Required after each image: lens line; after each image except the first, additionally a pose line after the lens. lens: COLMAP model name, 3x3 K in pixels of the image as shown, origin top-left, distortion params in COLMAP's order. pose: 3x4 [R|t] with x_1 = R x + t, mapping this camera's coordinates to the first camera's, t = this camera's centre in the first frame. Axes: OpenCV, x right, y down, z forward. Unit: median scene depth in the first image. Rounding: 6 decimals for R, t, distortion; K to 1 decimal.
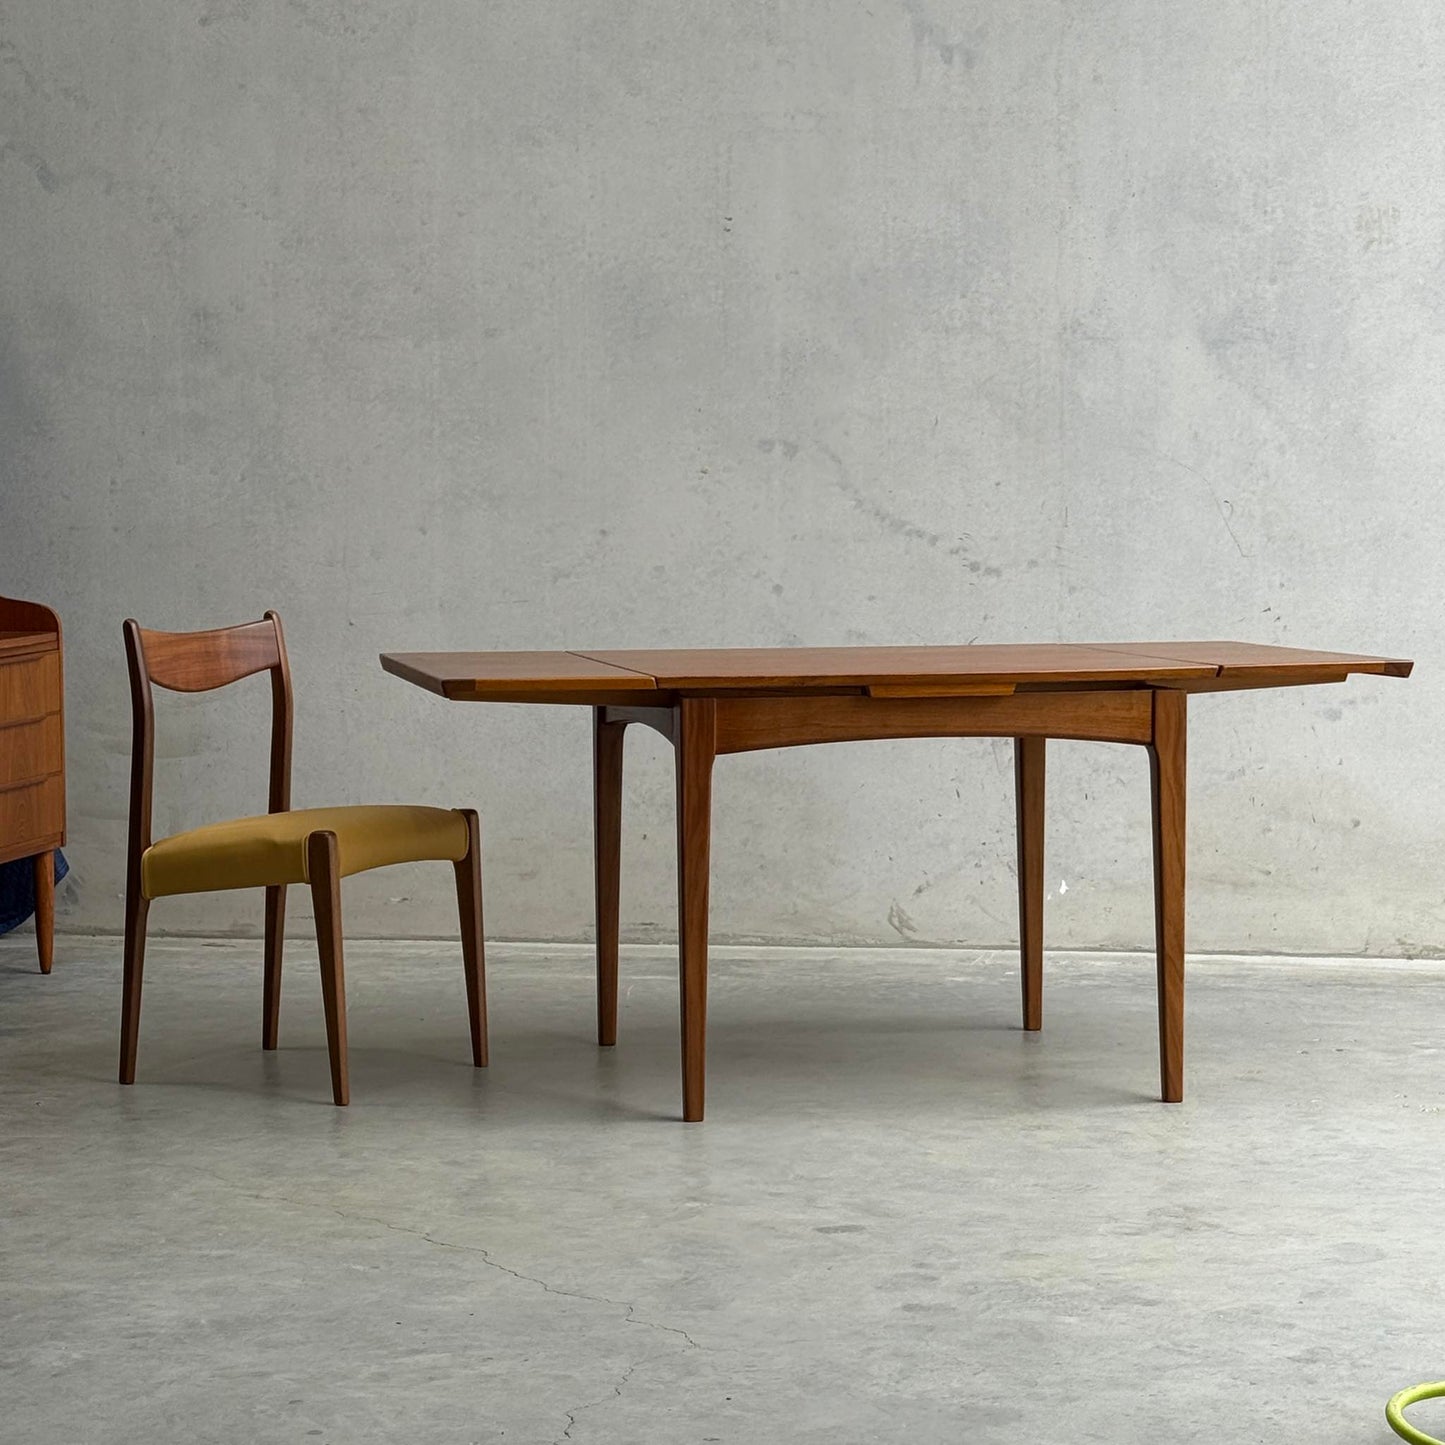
lens RADIAL K [[3551.4, 0, 719.9], [0, 3551.4, 713.8], [0, 0, 1]] dist [0.183676, 0.000000]
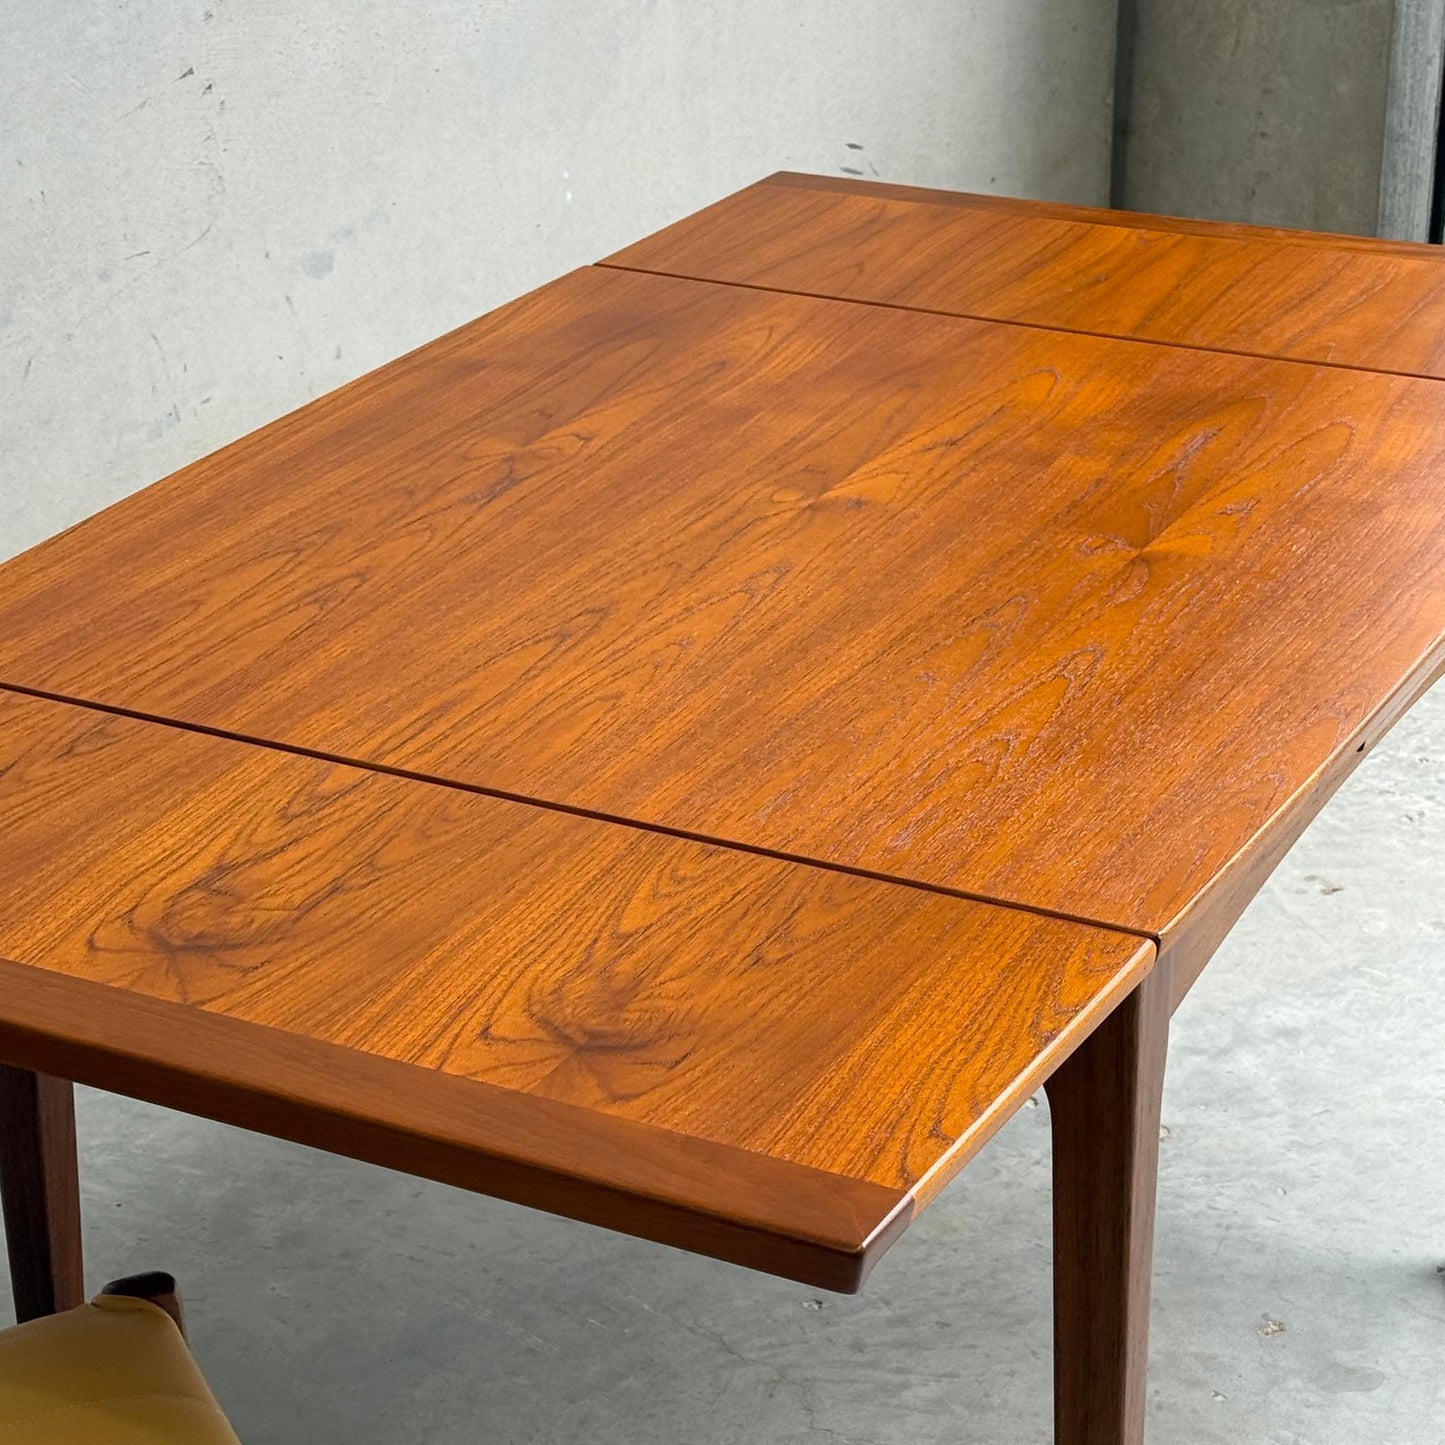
lens RADIAL K [[3451.4, 0, 716.6], [0, 3451.4, 719.8], [0, 0, 1]] dist [0.171829, 0.000000]
pose [[0.642539, -0.317285, 0.697477, -0.146332], [0.063800, 0.929235, 0.363939, -0.111342], [-0.763592, -0.189346, 0.617313, 0.643695]]
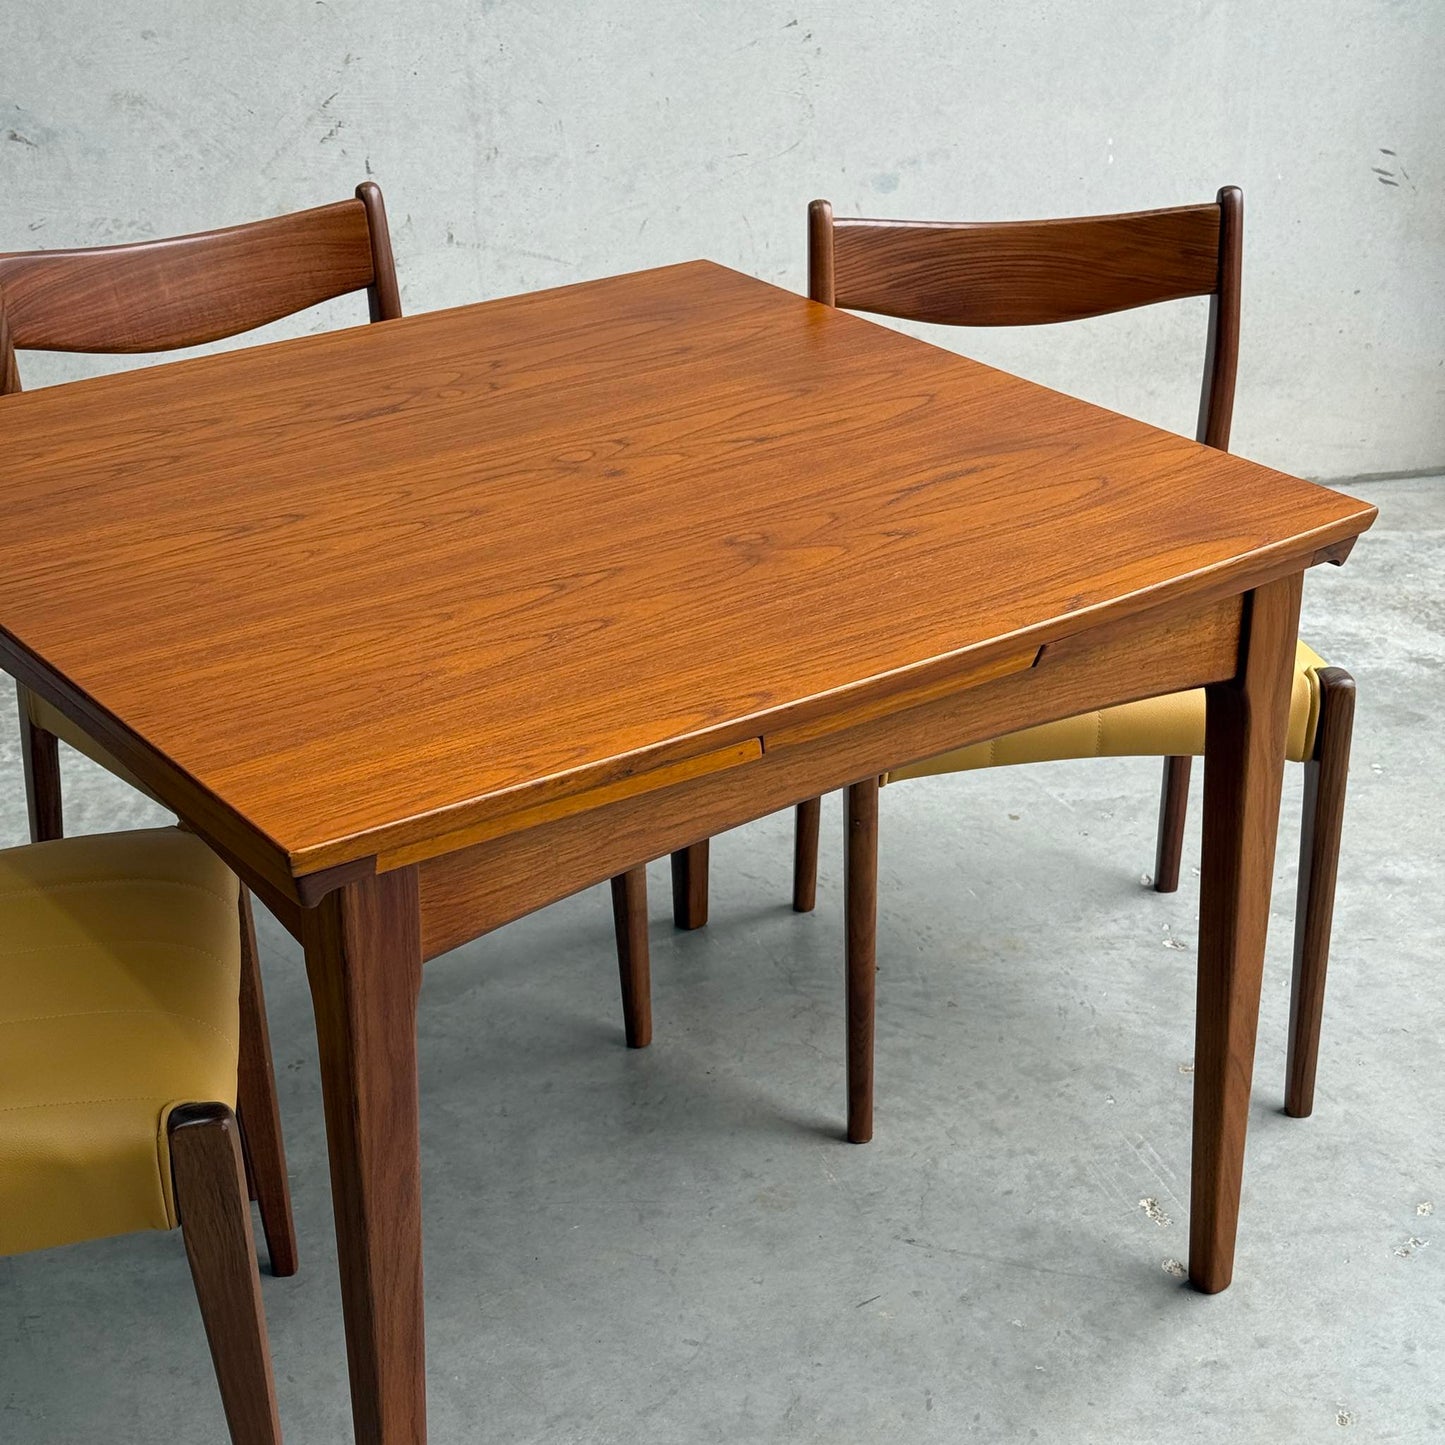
lens RADIAL K [[2690.4, 0, 726.4], [0, 2690.4, 733.5], [0, 0, 1]] dist [0.142532, 0.000000]
pose [[0.911642, -0.175447, 0.371654, -0.057675], [0.024918, 0.926234, 0.376126, -0.093243], [-0.410229, -0.333631, 0.848765, 0.549795]]
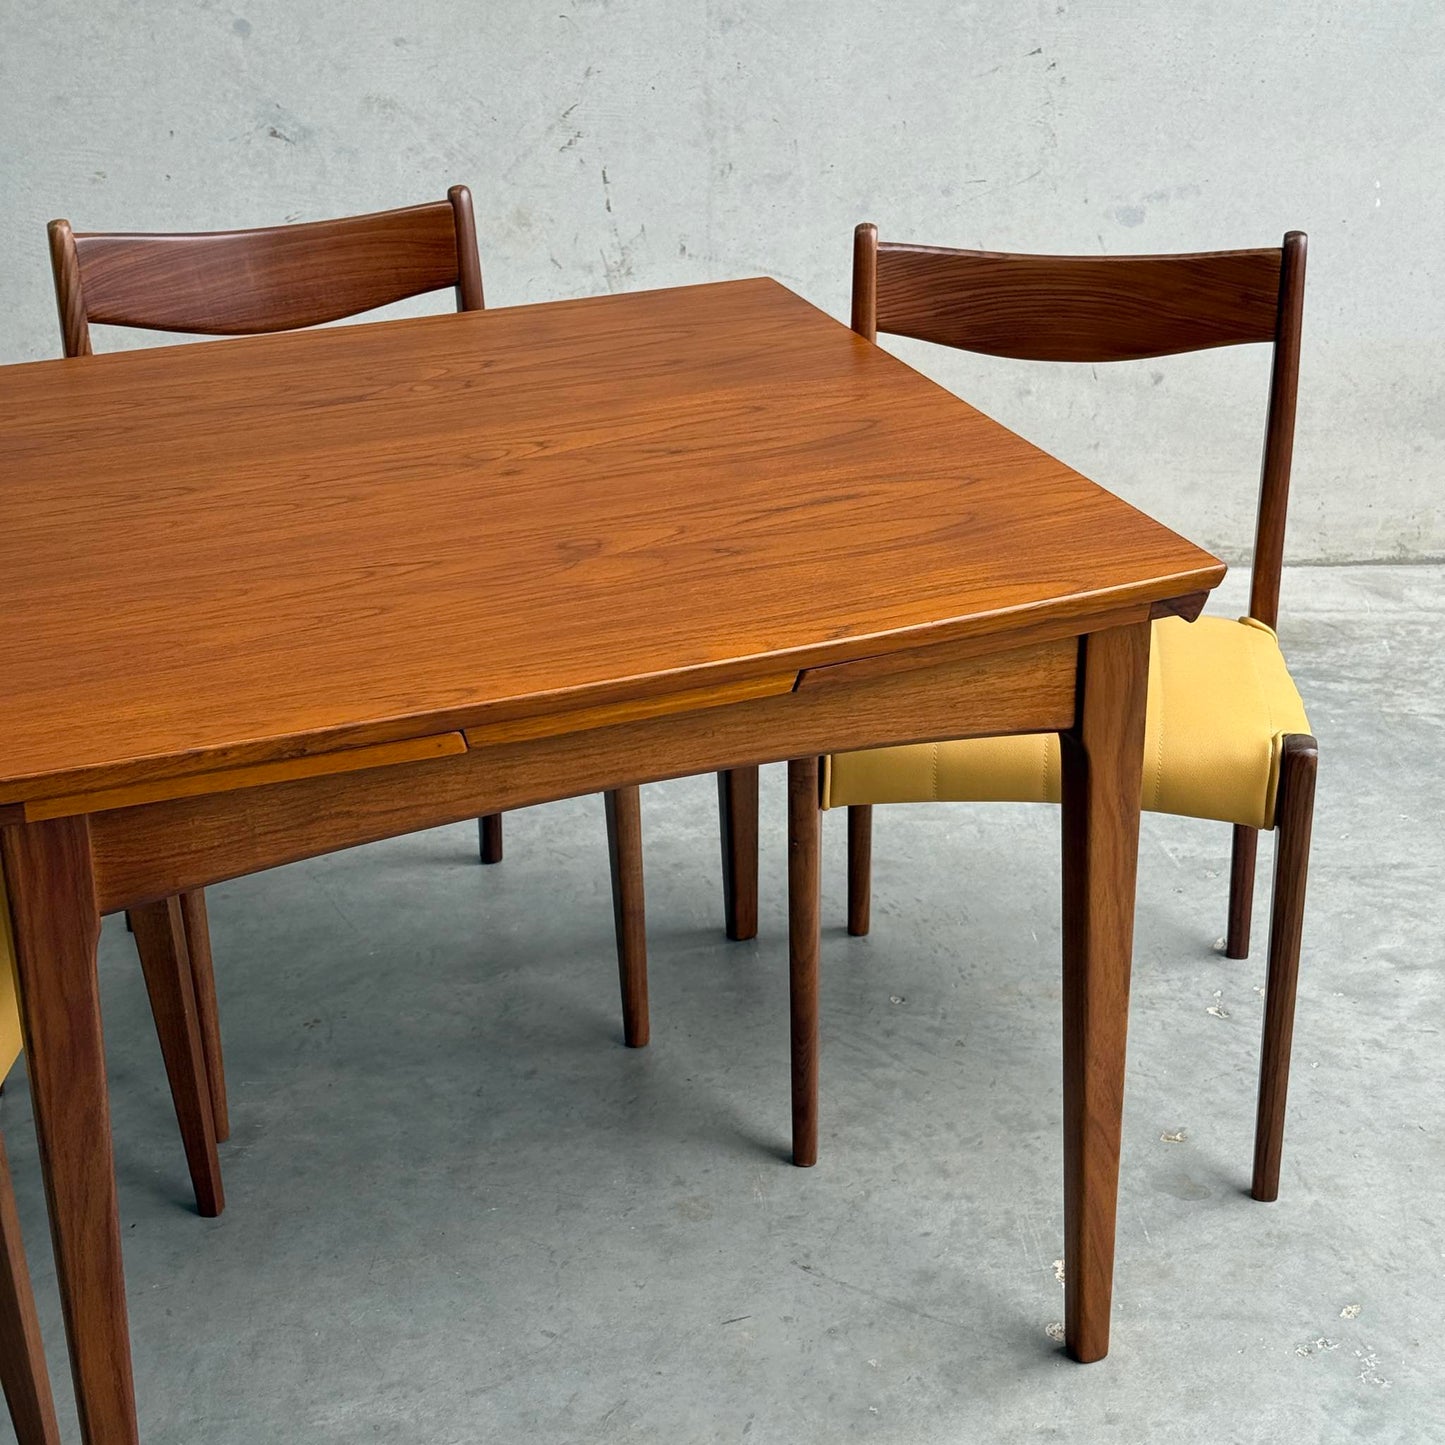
lens RADIAL K [[2690.4, 0, 732.6], [0, 2690.4, 728.4], [0, 0, 1]] dist [0.142532, 0.000000]
pose [[0.985108, -0.080771, 0.151781, 0.018650], [0.020943, 0.932581, 0.360354, -0.090774], [-0.170654, -0.351809, 0.920385, 0.523418]]
